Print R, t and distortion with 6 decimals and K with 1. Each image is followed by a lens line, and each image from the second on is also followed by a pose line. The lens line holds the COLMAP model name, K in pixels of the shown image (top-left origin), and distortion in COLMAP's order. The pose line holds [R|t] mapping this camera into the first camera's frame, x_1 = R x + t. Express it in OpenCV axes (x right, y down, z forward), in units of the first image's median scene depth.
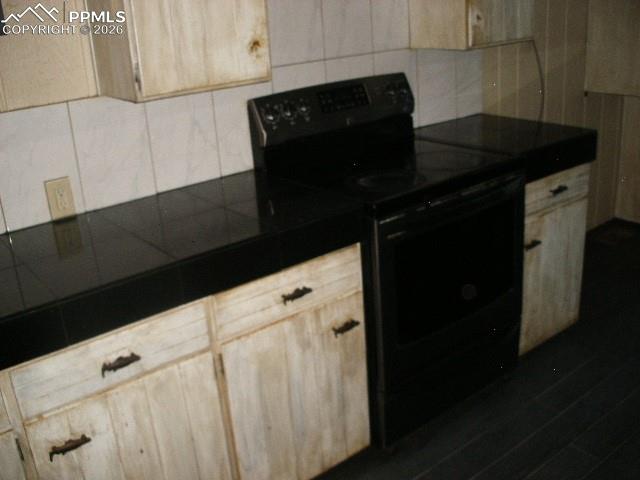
lens RADIAL K [[660.8, 0, 320.4], [0, 660.8, 223.2], [0, 0, 1]] dist [-0.114395, -0.013118]
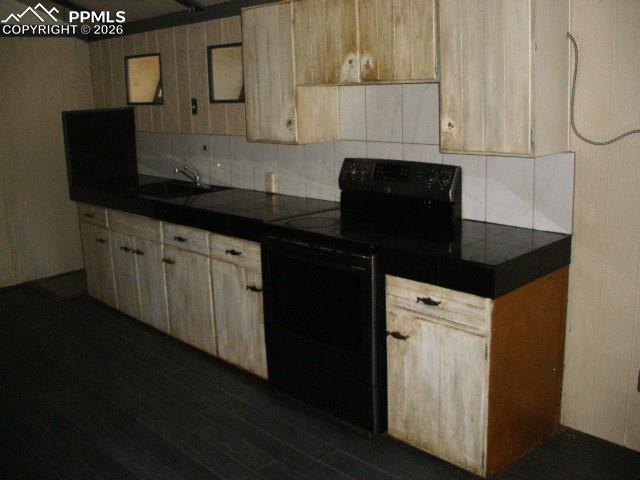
lens RADIAL K [[660.8, 0, 320.4], [0, 660.8, 223.2], [0, 0, 1]] dist [-0.114395, -0.013118]
pose [[0.110780, 0.265117, -0.957831, 1.316897], [-0.306699, 0.925844, 0.220791, -0.342884], [0.945338, 0.269307, 0.183876, 0.640822]]
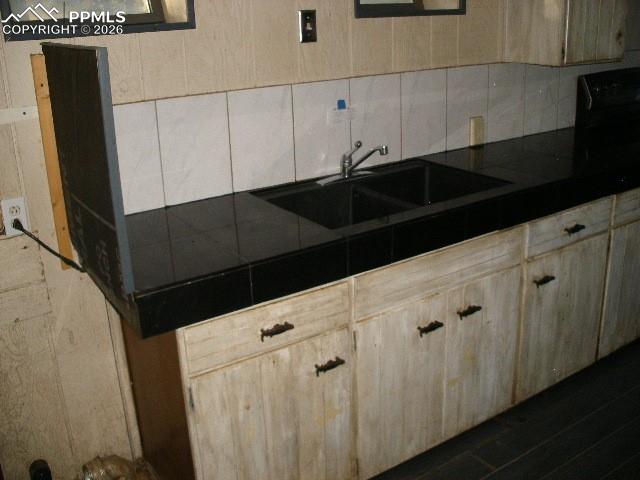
lens RADIAL K [[683.1, 0, 320.0], [0, 683.1, 240.0], [0, 0, 1]] dist [-0.205162, 0.194914]
pose [[0.998134, 0.046501, -0.039576, -0.540020], [-0.046644, 0.998908, -0.002698, 0.174737], [0.039407, 0.004539, 0.999213, -0.384685]]
